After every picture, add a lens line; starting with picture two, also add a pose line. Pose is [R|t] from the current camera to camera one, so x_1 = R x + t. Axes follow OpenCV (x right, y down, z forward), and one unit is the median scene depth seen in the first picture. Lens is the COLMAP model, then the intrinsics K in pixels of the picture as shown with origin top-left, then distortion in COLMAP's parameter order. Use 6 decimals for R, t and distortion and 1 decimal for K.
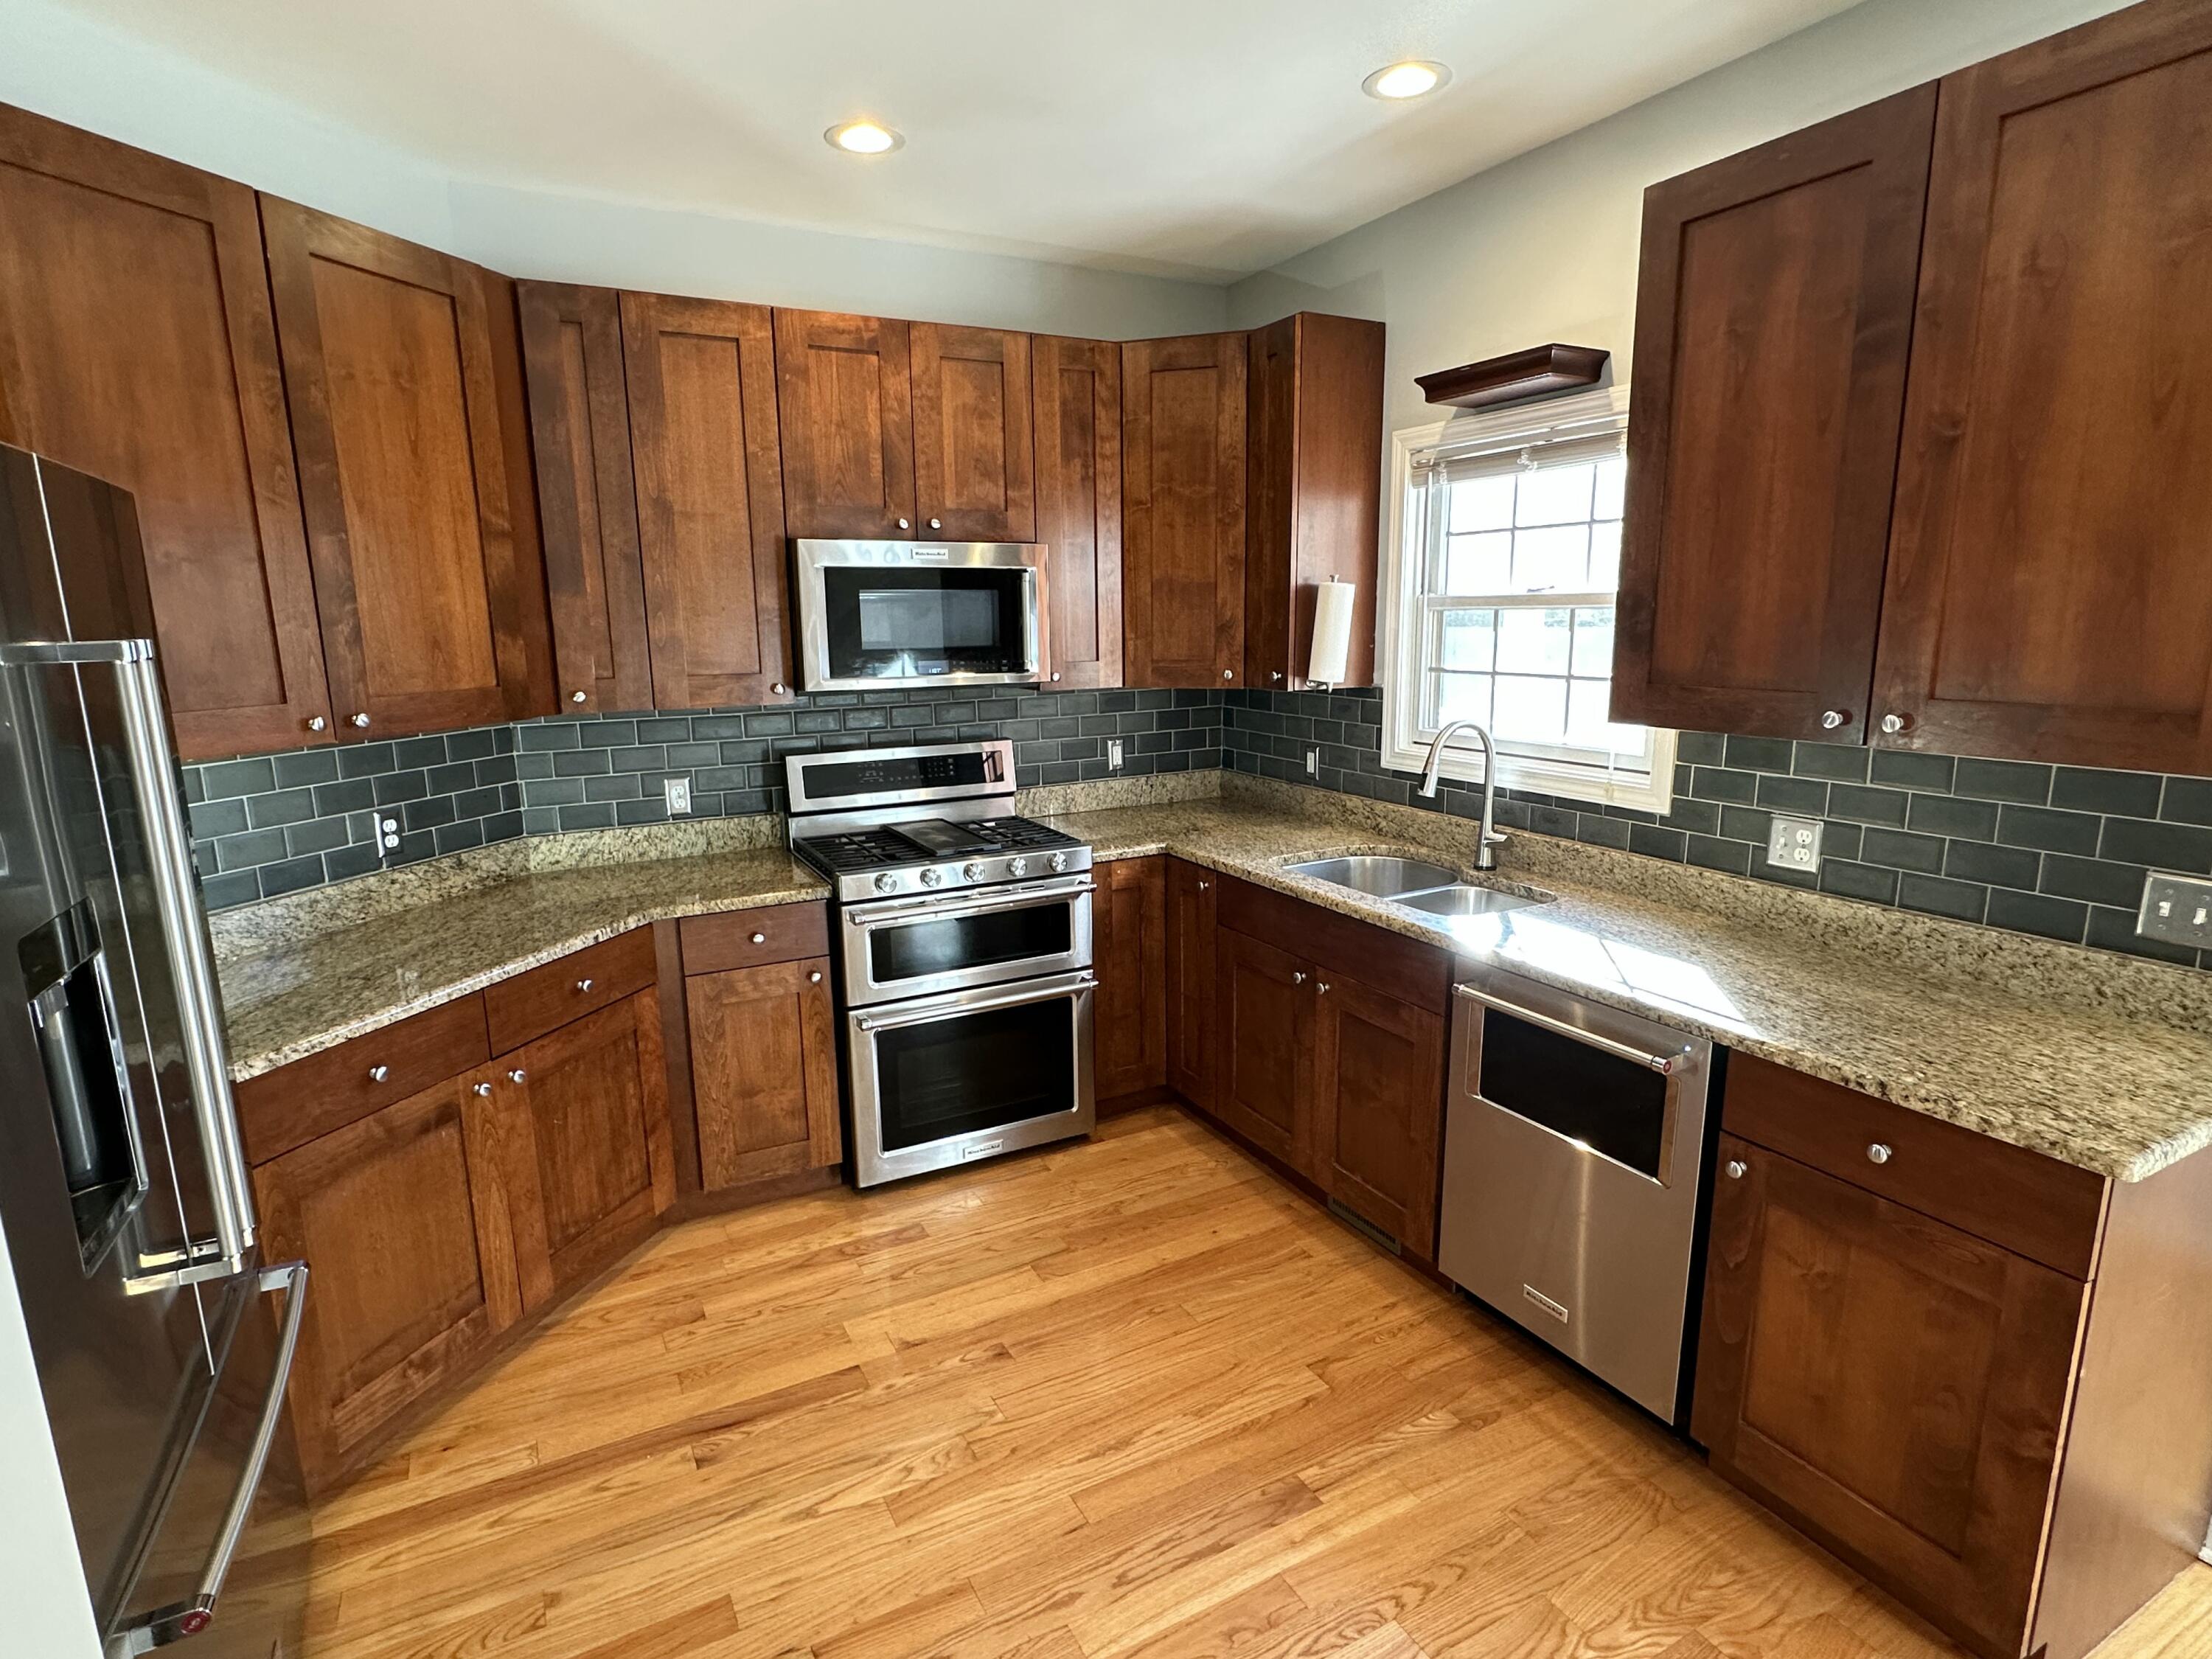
lens RADIAL K [[1140.2, 0, 1107.4], [0, 1140.2, 834.8], [0, 0, 1]] dist [-0.005654, 0.001393]
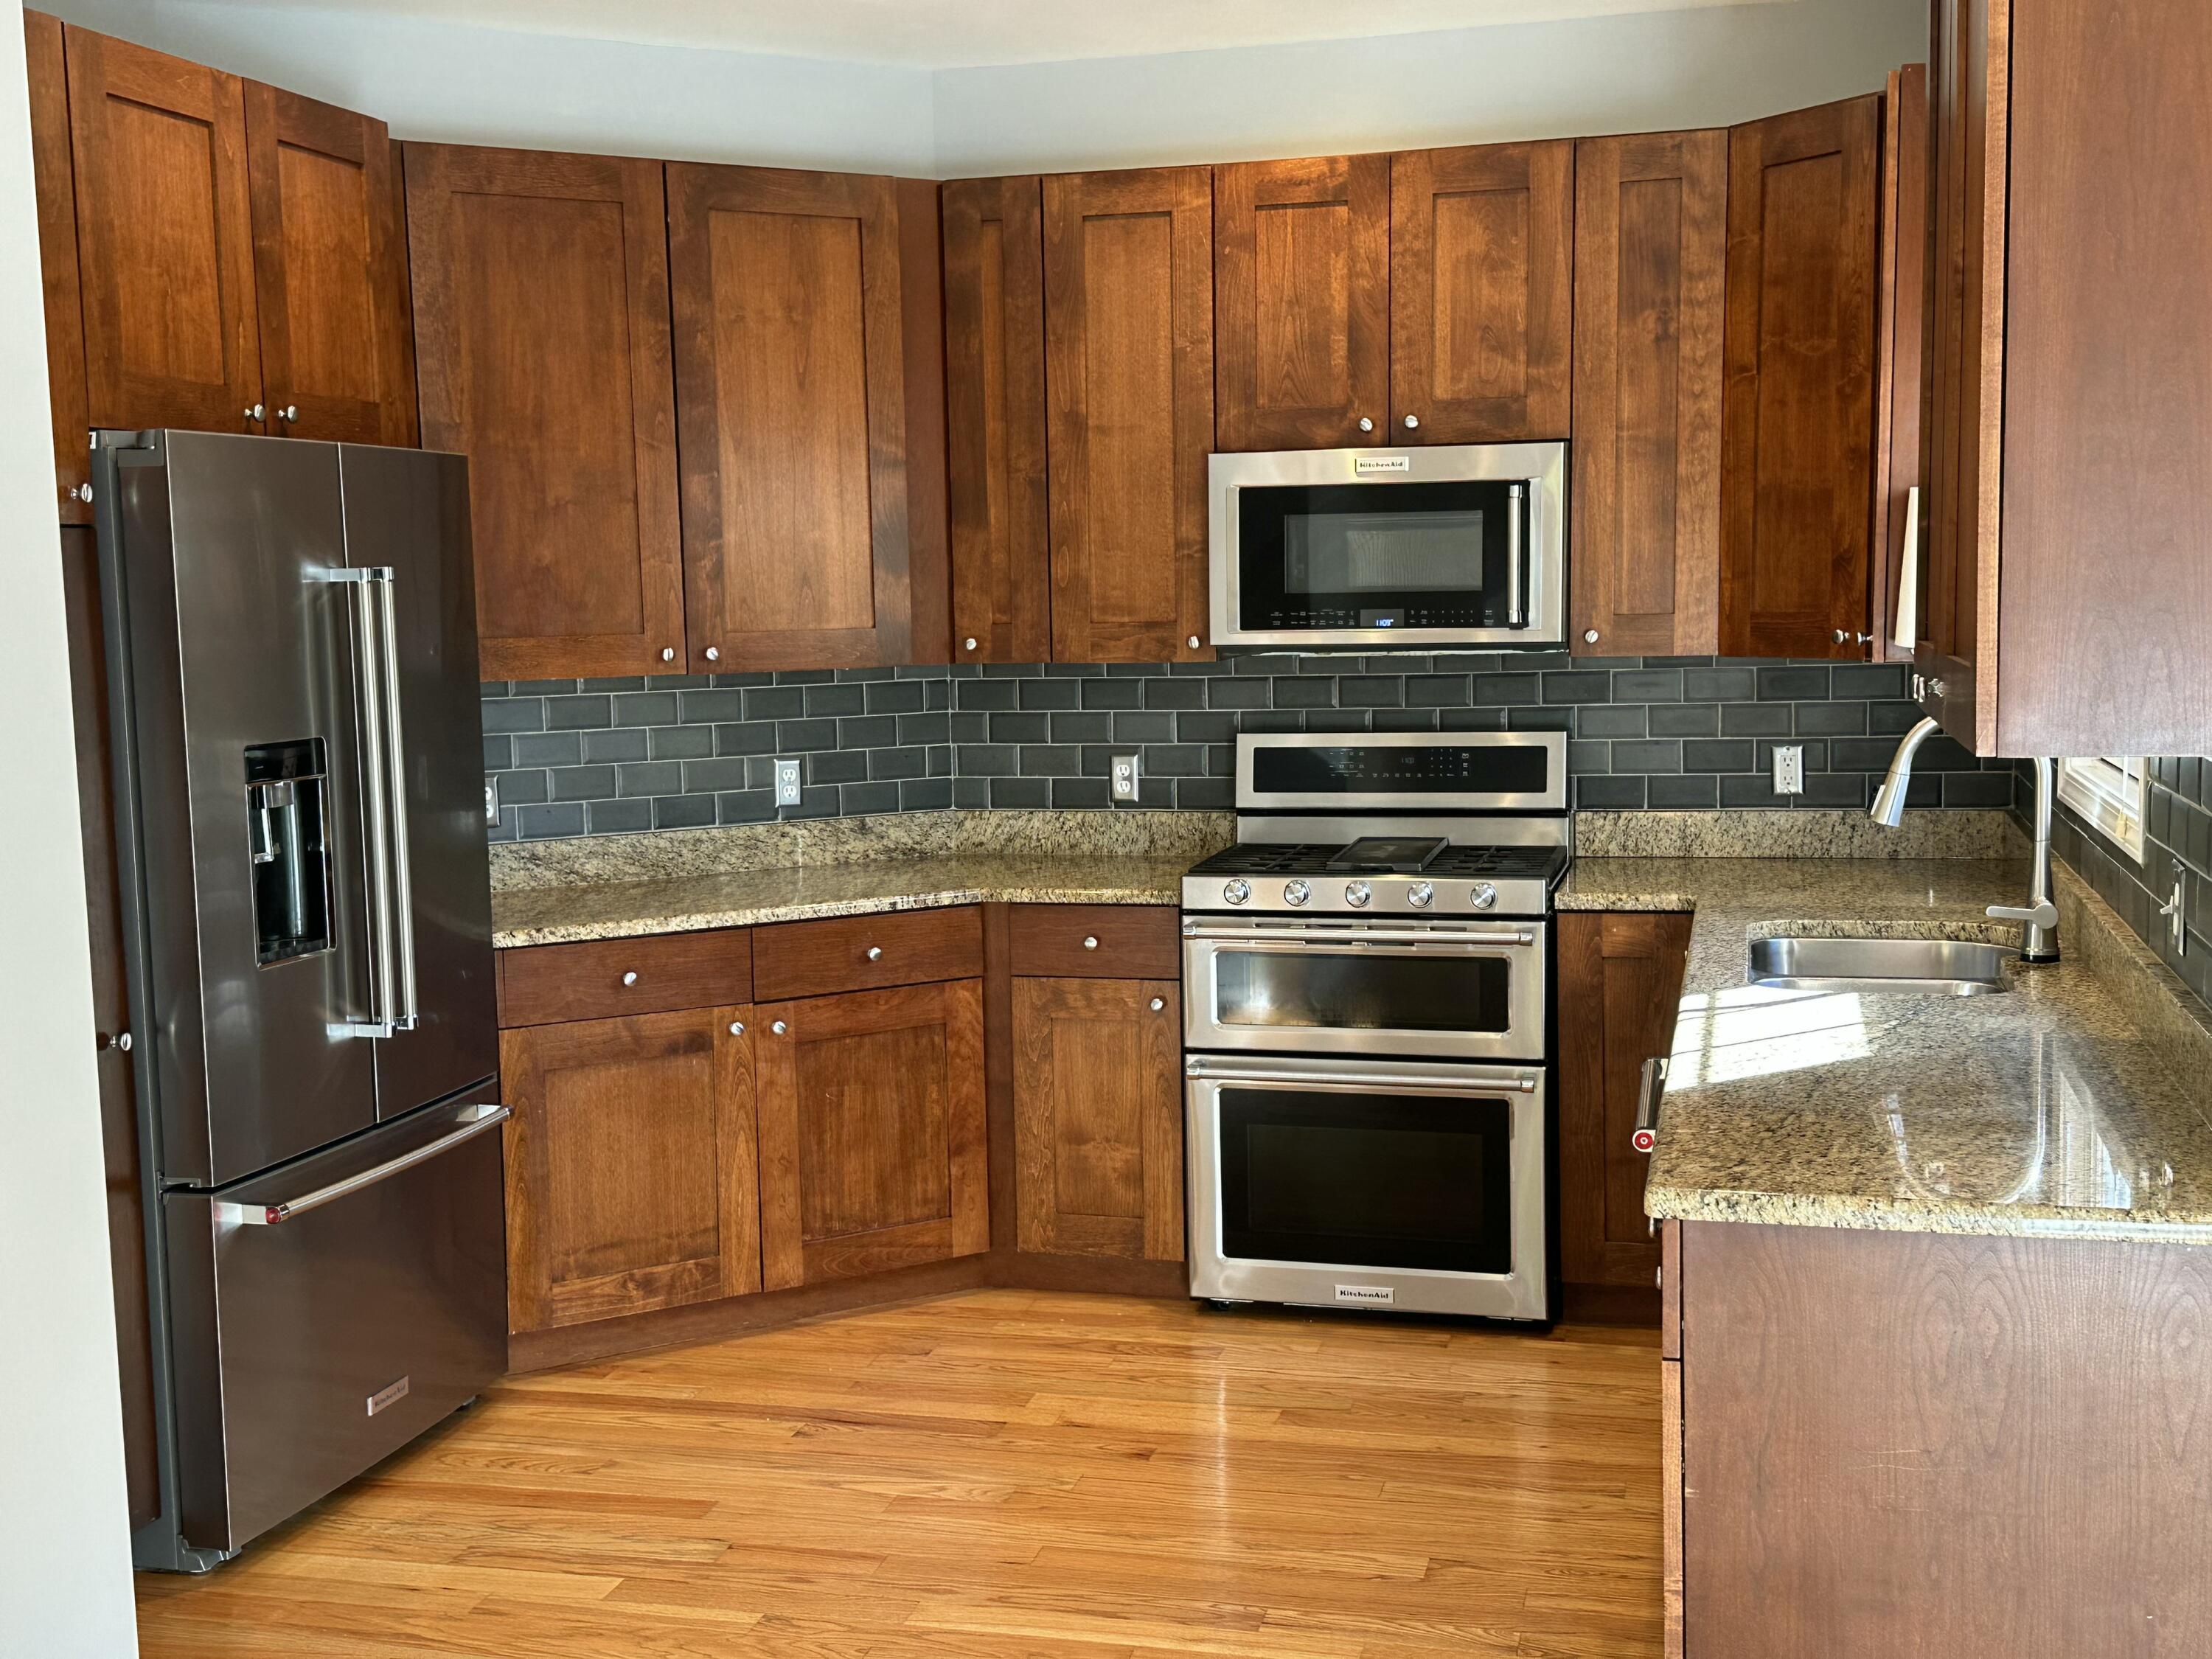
lens RADIAL K [[2496.7, 0, 1103.1], [0, 2496.7, 830.1], [0, 0, 1]] dist [0.132152, 0.000000]
pose [[0.736169, 0.070515, -0.673115, 0.885903], [-0.121576, 0.992158, -0.029027, 0.061421], [0.665789, 0.103204, 0.738968, -0.318151]]
